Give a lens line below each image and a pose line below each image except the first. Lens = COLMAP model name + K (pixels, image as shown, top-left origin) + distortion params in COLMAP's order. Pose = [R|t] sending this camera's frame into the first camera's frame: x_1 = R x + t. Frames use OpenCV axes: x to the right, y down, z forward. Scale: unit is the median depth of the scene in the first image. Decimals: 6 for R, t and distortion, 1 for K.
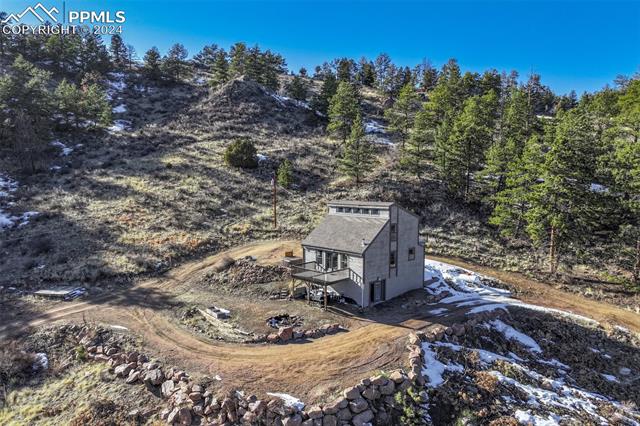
lens RADIAL K [[448.9, 0, 319.7], [0, 448.9, 234.7], [0, 0, 1]] dist [0.002557, 0.006109]
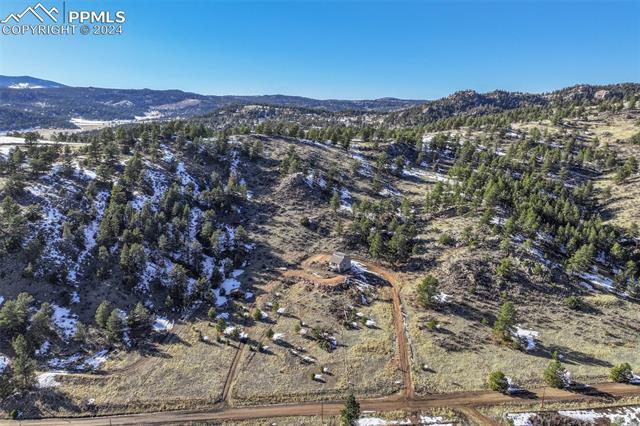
lens RADIAL K [[448.8, 0, 320.0], [0, 448.8, 213.0], [0, 0, 1]] dist [0.006617, 0.002630]
pose [[0.999536, -0.002136, 0.030401, -0.266893], [-0.001239, 0.993870, 0.110551, -0.992192], [-0.030450, -0.110538, 0.993405, -3.751667]]
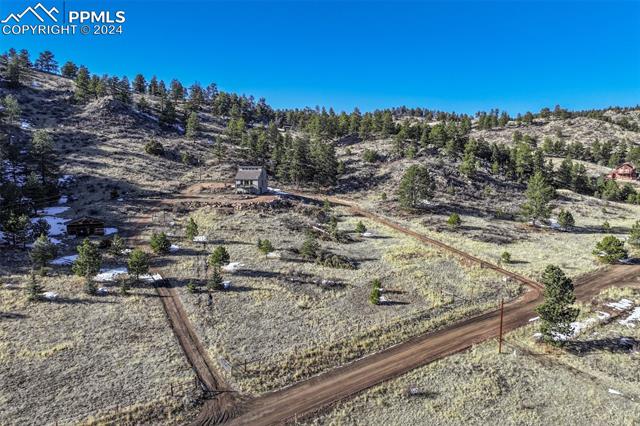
lens RADIAL K [[448.9, 0, 319.7], [0, 448.9, 234.7], [0, 0, 1]] dist [0.002557, 0.006109]
pose [[0.821370, -0.081145, 0.564594, -1.189492], [0.065272, 0.996698, 0.048291, 0.258691], [-0.566649, -0.002813, 0.823955, -1.740841]]
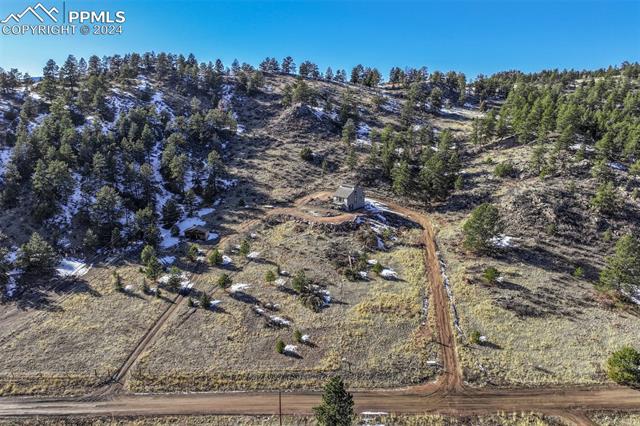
lens RADIAL K [[448.8, 0, 320.0], [0, 448.8, 213.0], [0, 0, 1]] dist [0.006617, 0.002630]
pose [[0.999040, 0.011928, -0.042144, 0.012722], [-0.007250, 0.993966, 0.109449, -0.208452], [0.043195, -0.109038, 0.993099, -2.419225]]
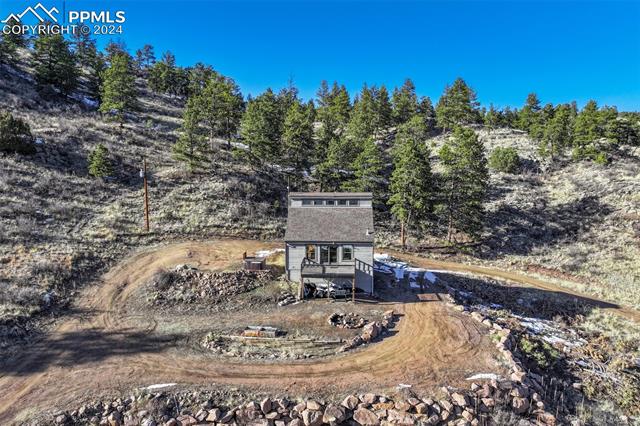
lens RADIAL K [[448.9, 0, 319.7], [0, 448.9, 234.7], [0, 0, 1]] dist [0.002557, 0.006109]
pose [[0.723863, -0.091658, 0.683828, -0.509615], [0.080012, 0.995601, 0.048751, -0.025720], [-0.685288, 0.019425, 0.728013, 0.237295]]
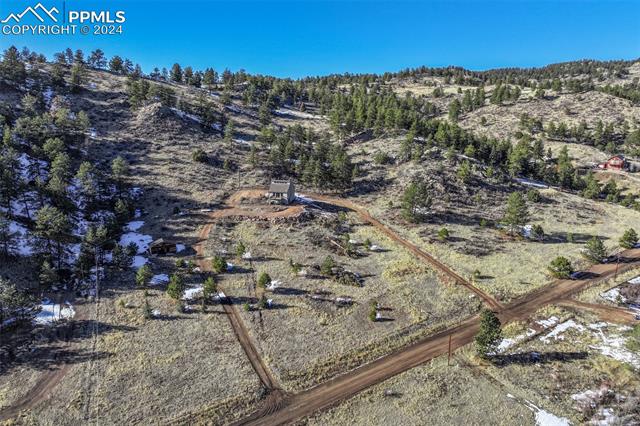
lens RADIAL K [[448.8, 0, 320.0], [0, 448.8, 213.0], [0, 0, 1]] dist [0.006617, 0.002630]
pose [[0.845487, -0.115585, 0.521337, -1.497353], [0.058829, 0.990512, 0.124198, -0.220934], [-0.530746, -0.074338, 0.844264, -2.269089]]
